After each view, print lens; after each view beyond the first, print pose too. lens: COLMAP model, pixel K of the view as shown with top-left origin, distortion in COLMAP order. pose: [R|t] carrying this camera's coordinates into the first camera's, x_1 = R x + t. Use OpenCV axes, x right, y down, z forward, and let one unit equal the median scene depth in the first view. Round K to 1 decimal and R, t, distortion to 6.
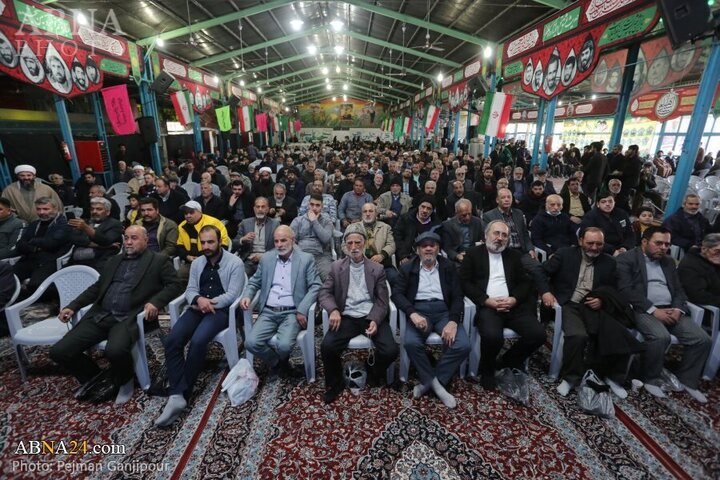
lens RADIAL K [[346.4, 0, 360.0], [0, 346.4, 240.0], [0, 0, 1]] dist [-0.056216, 0.024374]
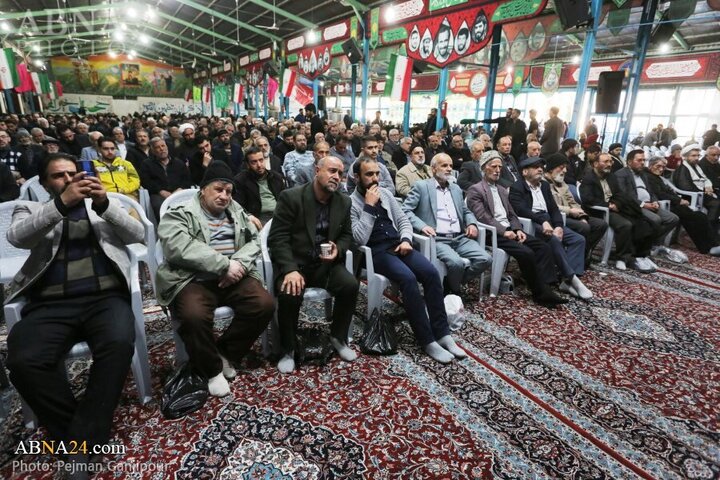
lens RADIAL K [[410.4, 0, 360.1], [0, 410.4, 243.9], [0, 0, 1]] dist [-0.068350, 0.044822]
pose [[0.869279, -0.125475, 0.478132, -0.345655], [0.117263, 0.991982, 0.047132, 0.046822], [-0.480212, 0.015097, 0.877022, 0.020145]]
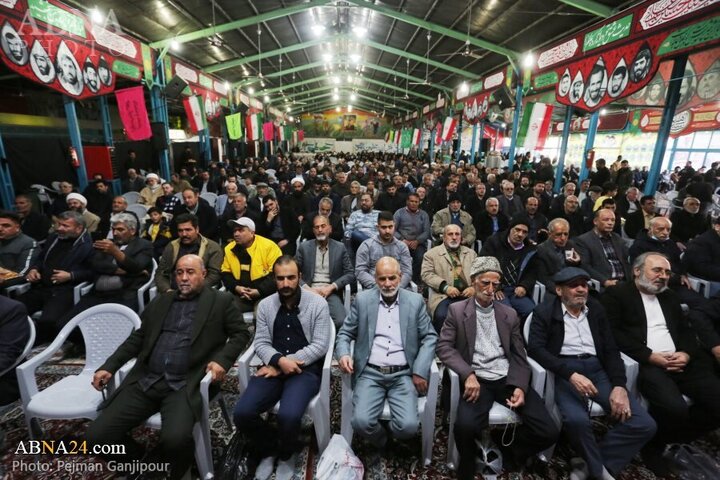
lens RADIAL K [[345.9, 0, 360.0], [0, 345.9, 240.0], [0, 0, 1]] dist [-0.059350, 0.022968]
pose [[0.999825, 0.011705, 0.014587, -0.102279], [-0.011265, 0.999490, -0.029883, -0.019548], [-0.014929, 0.029714, 0.999447, 0.079950]]
